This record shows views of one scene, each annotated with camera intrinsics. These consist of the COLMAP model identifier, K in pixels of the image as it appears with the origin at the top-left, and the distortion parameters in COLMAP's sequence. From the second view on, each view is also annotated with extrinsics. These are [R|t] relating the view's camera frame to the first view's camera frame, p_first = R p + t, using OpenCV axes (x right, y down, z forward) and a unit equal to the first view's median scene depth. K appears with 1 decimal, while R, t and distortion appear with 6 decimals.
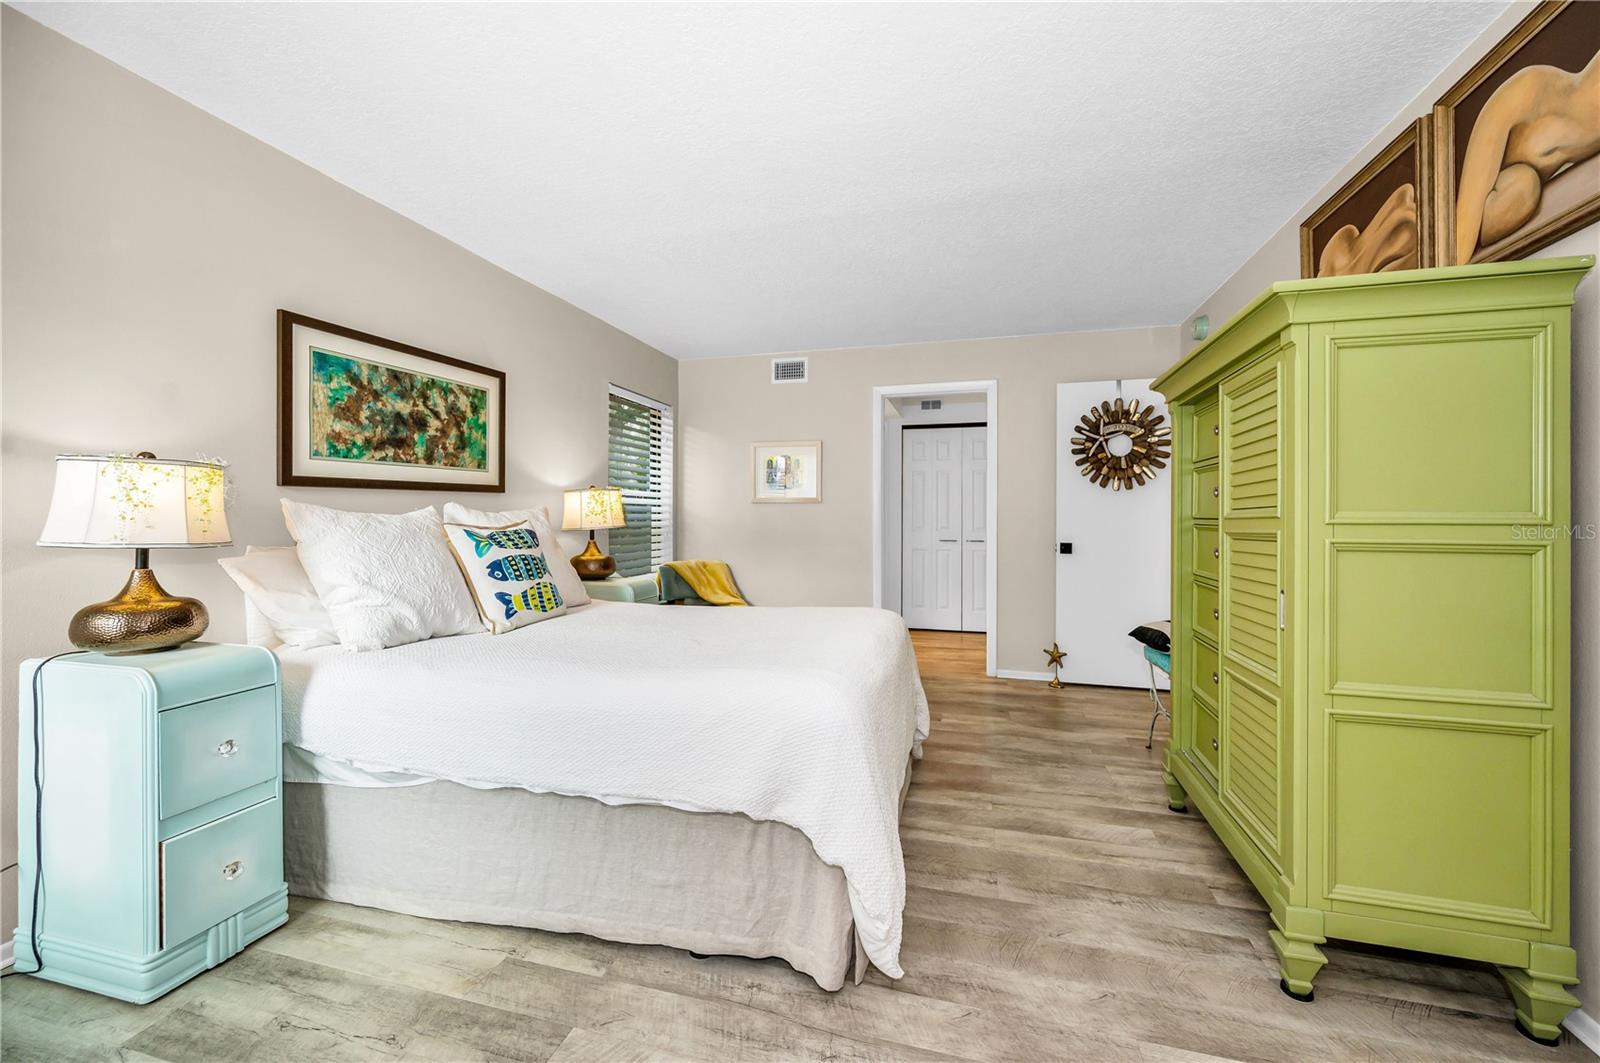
lens RADIAL K [[649.9, 0, 806.7], [0, 649.9, 521.6], [0, 0, 1]] dist [-0.002930, -0.000420]
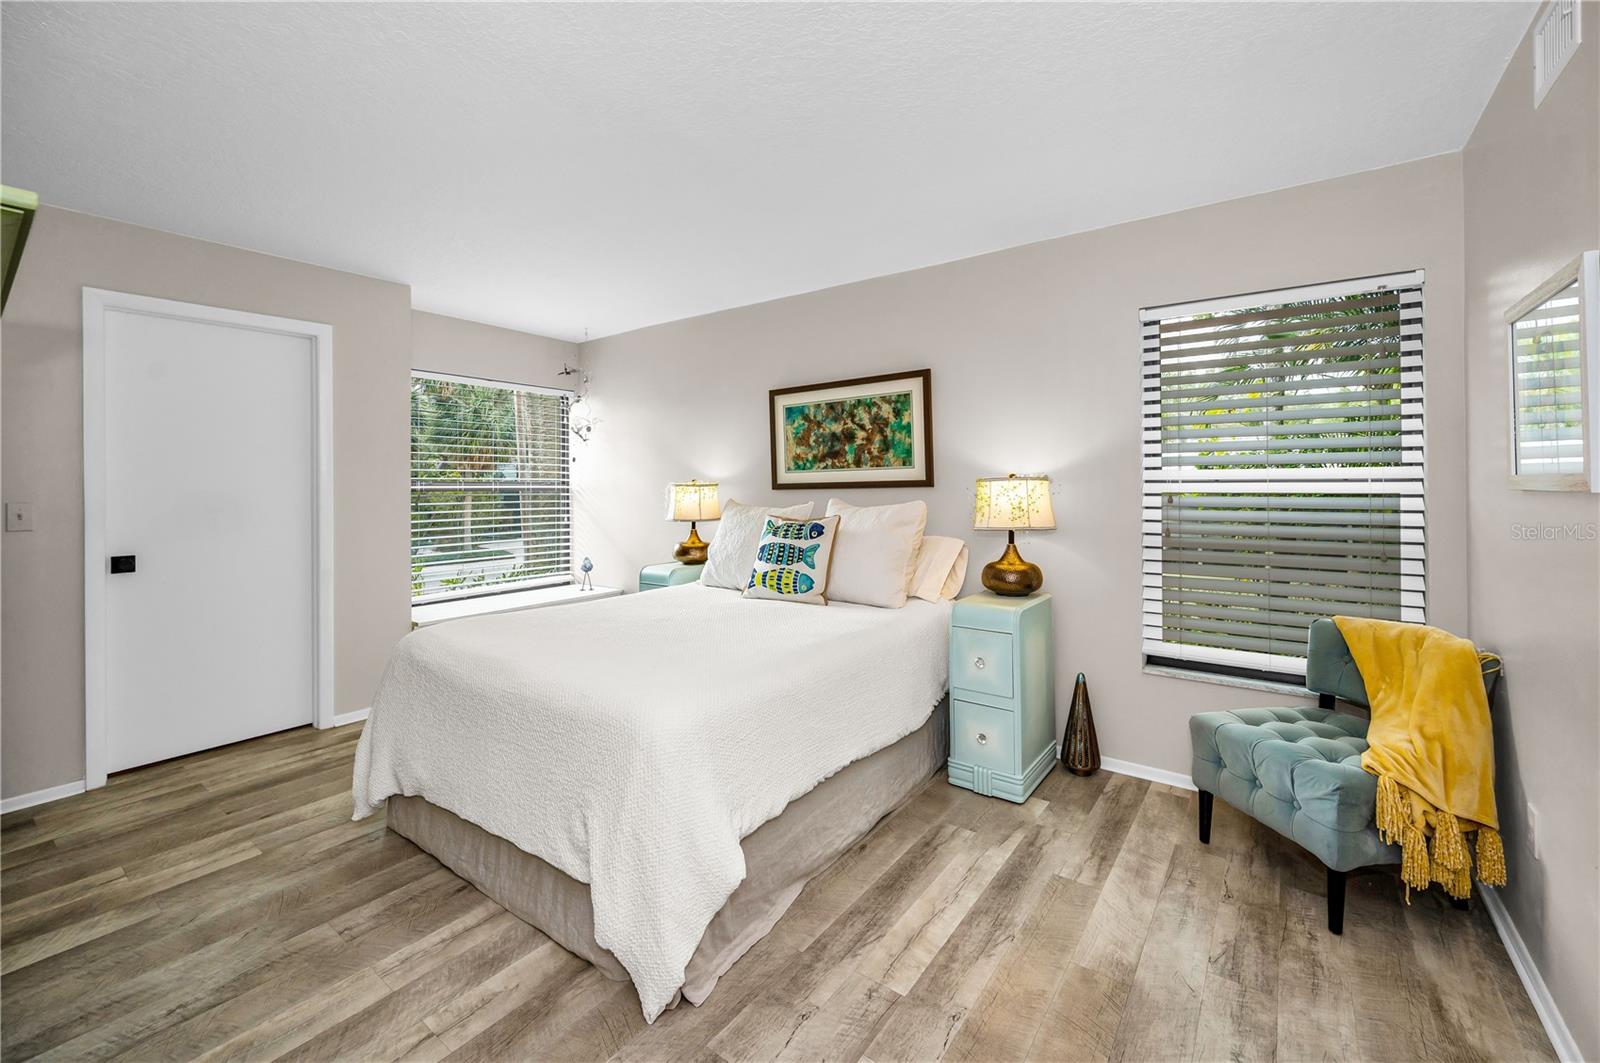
lens RADIAL K [[649.9, 0, 801.6], [0, 649.9, 482.2], [0, 0, 1]] dist [-0.002930, -0.000420]
pose [[-0.370692, -0.003244, -0.928750, 0.648483], [-0.001358, 0.999995, -0.002951, -0.057036], [0.928755, 0.000167, -0.370694, 1.398475]]
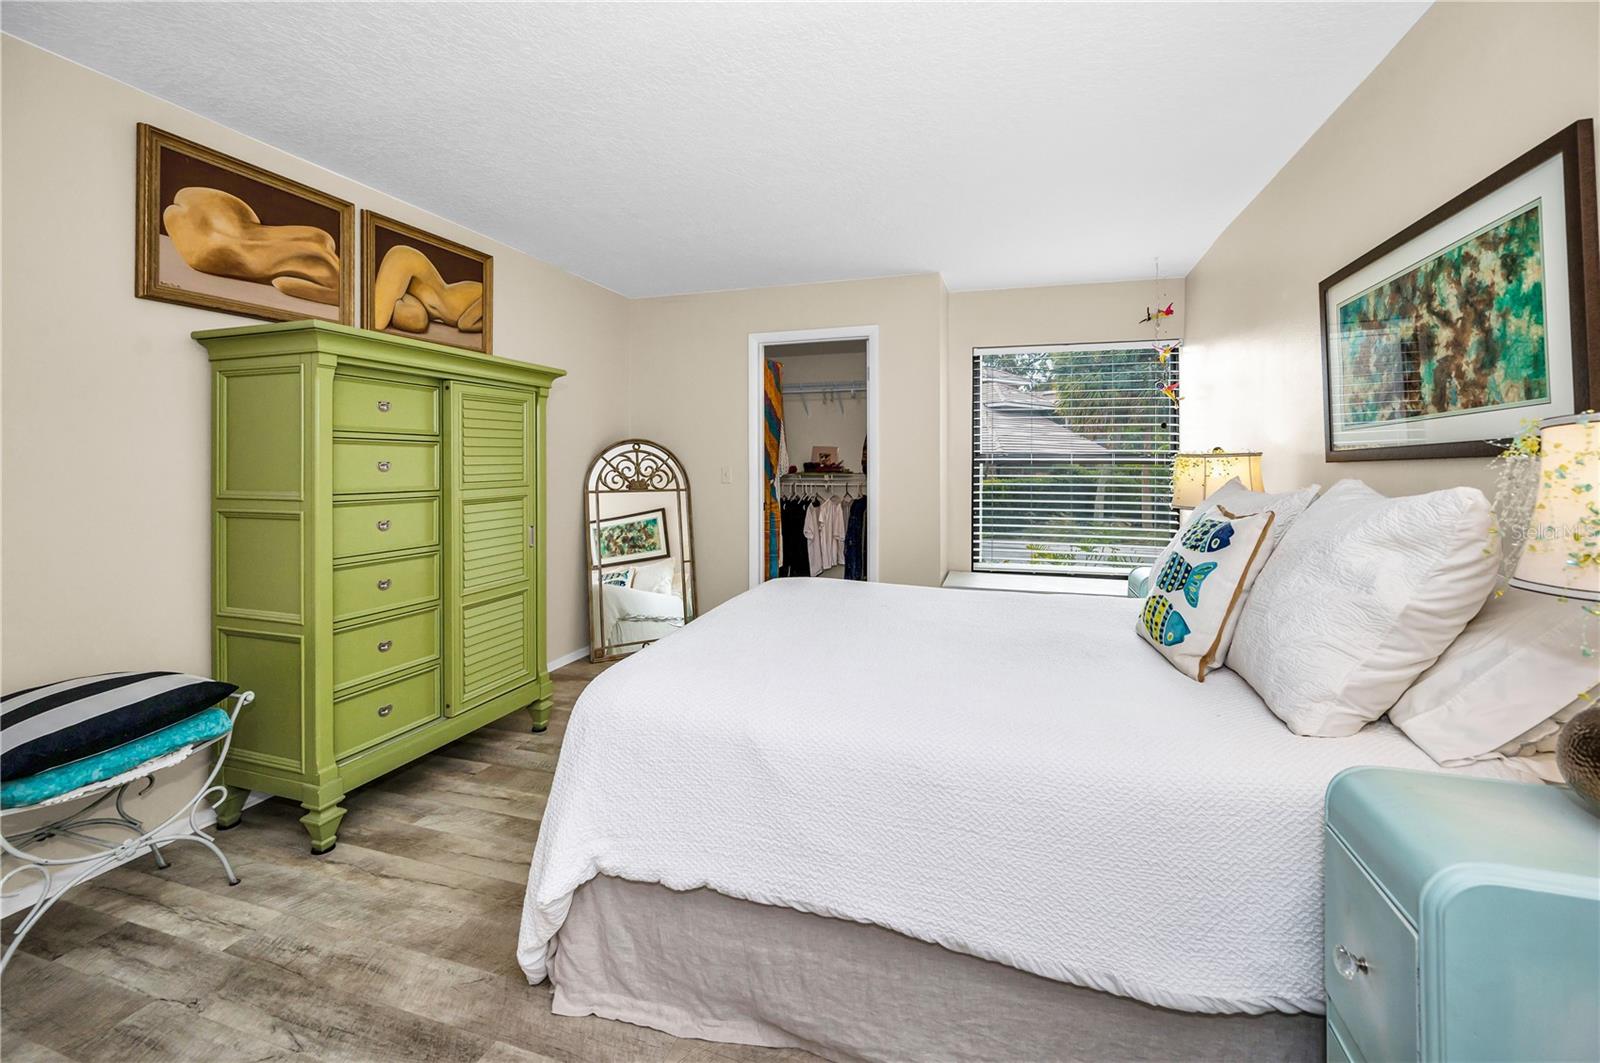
lens RADIAL K [[649.9, 0, 806.8], [0, 649.9, 458.6], [0, 0, 1]] dist [-0.002930, -0.000420]
pose [[-0.999216, -0.004425, 0.039351, -0.060465], [-0.004398, 0.999990, 0.000777, -0.046886], [-0.039354, 0.000603, -0.999225, 1.613969]]
